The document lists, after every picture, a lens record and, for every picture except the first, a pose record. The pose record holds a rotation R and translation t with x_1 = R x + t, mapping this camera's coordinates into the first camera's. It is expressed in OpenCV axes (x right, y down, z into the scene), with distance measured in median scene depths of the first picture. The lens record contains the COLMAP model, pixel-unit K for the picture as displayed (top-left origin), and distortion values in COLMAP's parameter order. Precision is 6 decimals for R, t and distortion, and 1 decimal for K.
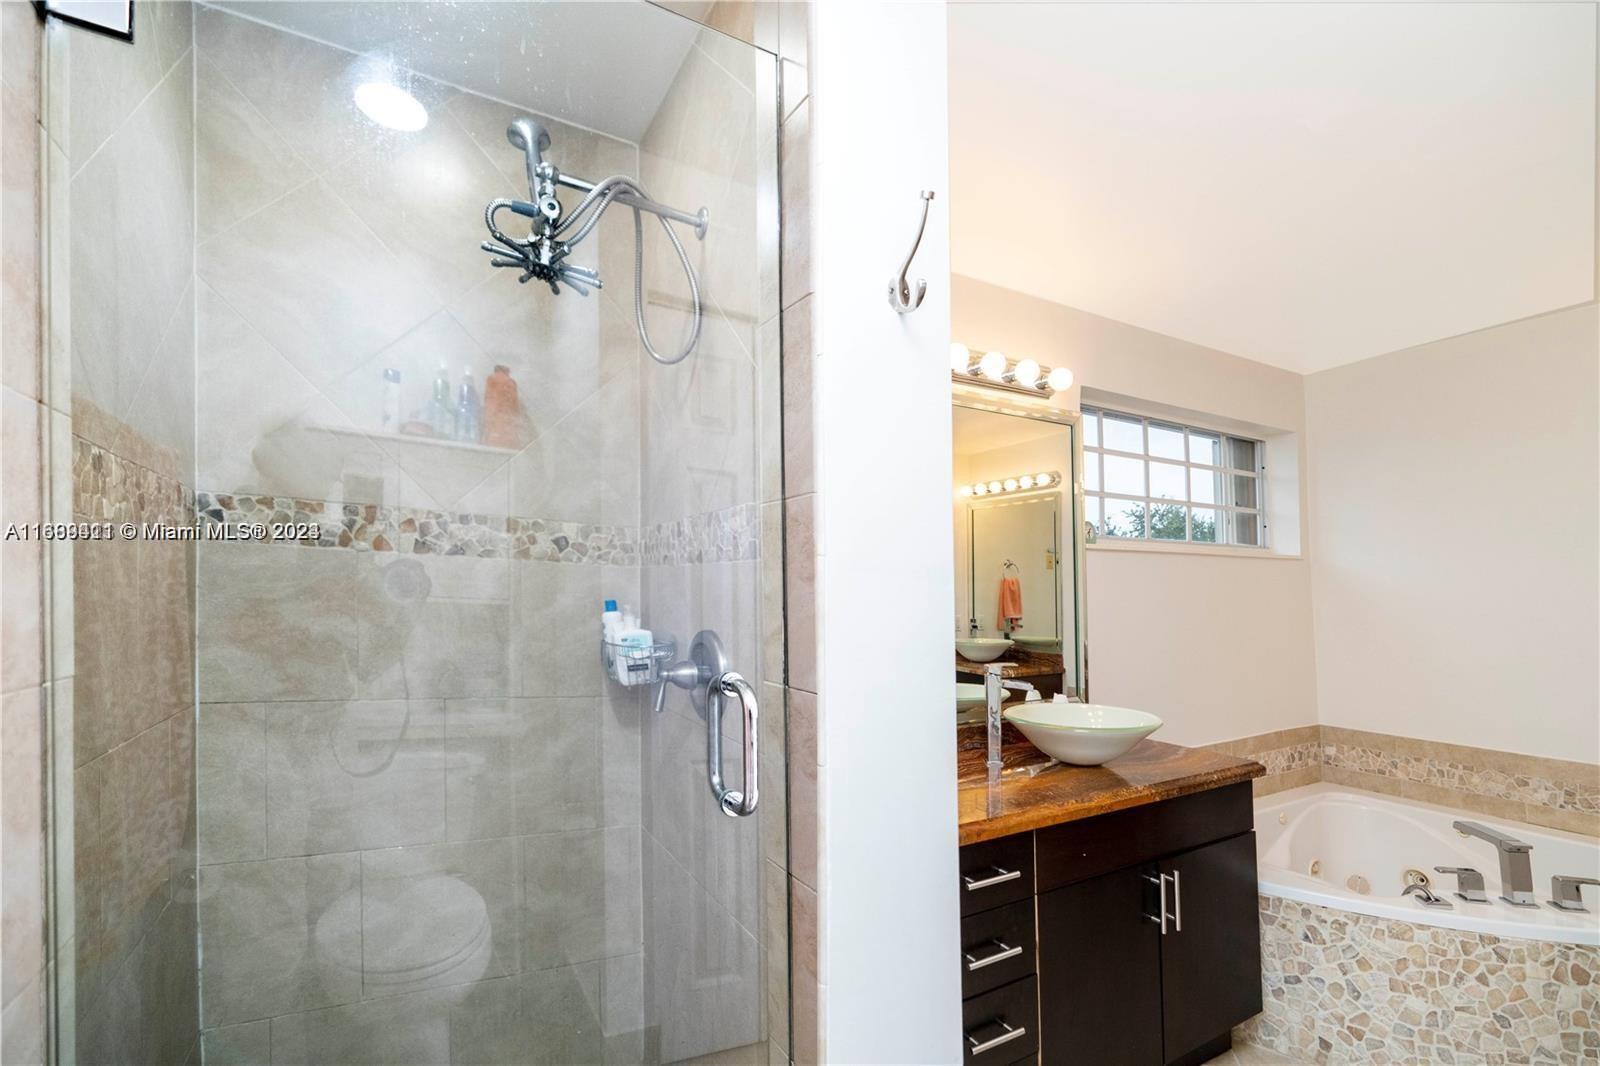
lens RADIAL K [[742.4, 0, 822.7], [0, 742.4, 505.0], [0, 0, 1]] dist [-0.004904, 0.000242]
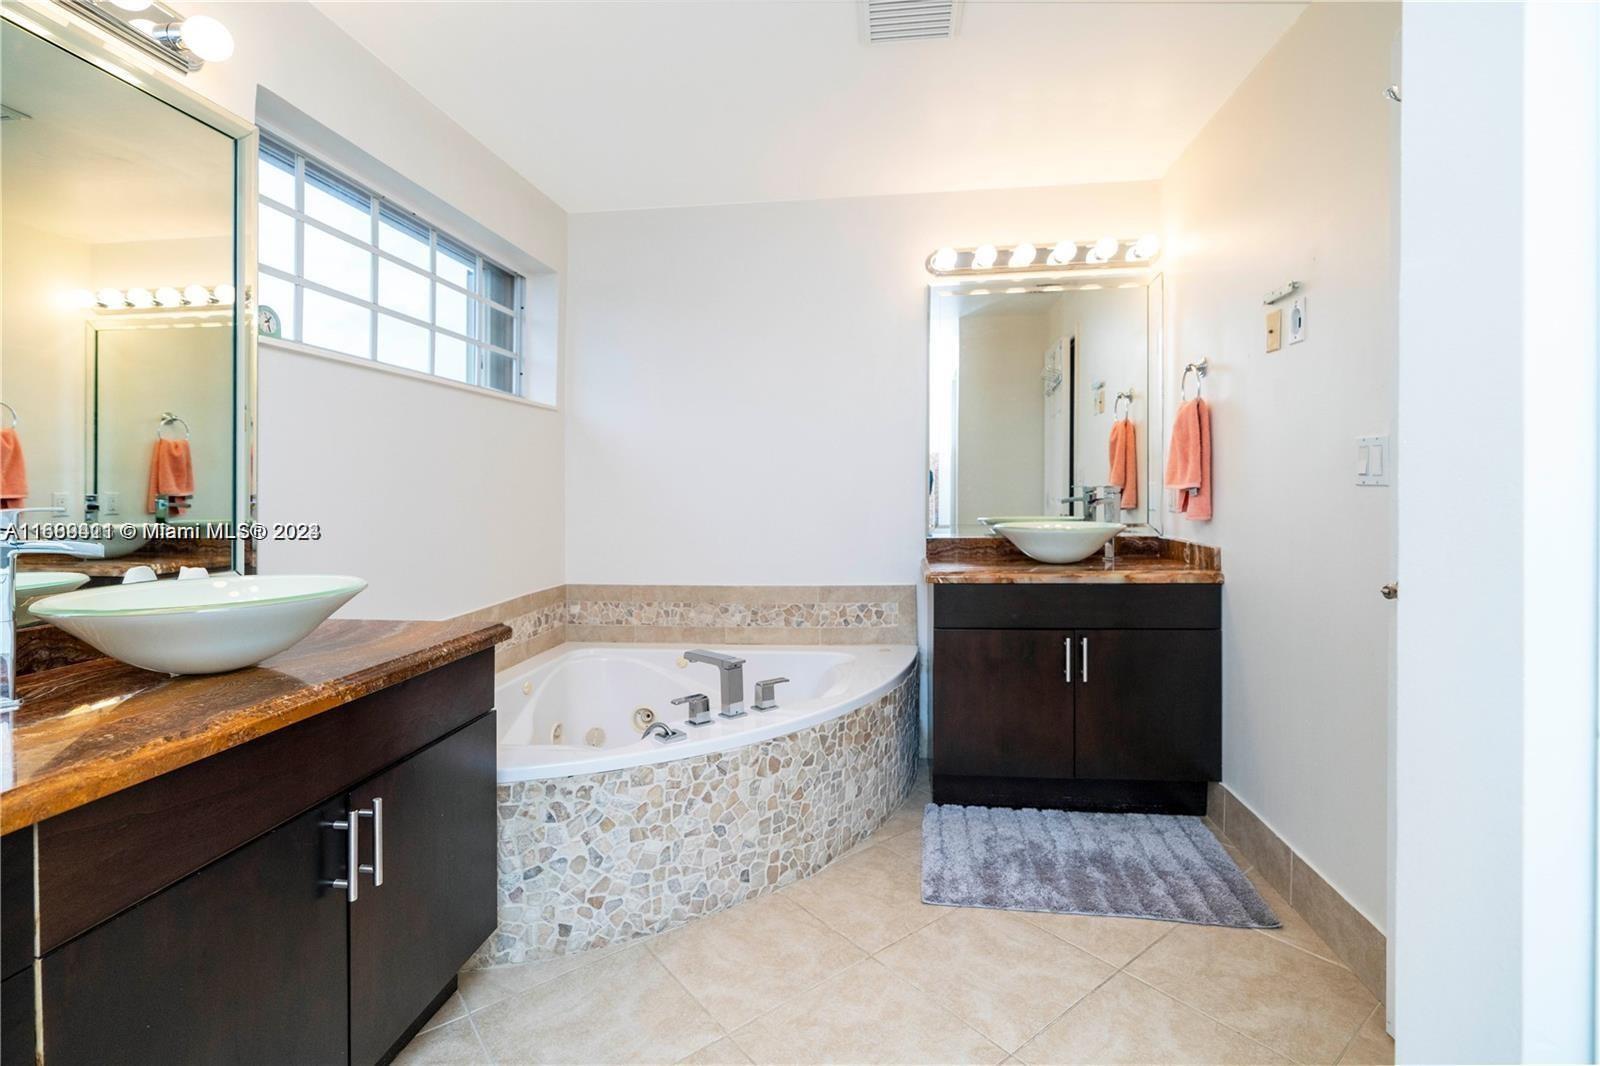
lens RADIAL K [[742.4, 0, 822.7], [0, 742.4, 505.0], [0, 0, 1]] dist [-0.004904, 0.000242]
pose [[0.600331, -0.026334, 0.799318, 0.178862], [-0.079092, 0.992603, 0.092104, 0.132045], [-0.795831, -0.118512, 0.593807, 0.299304]]
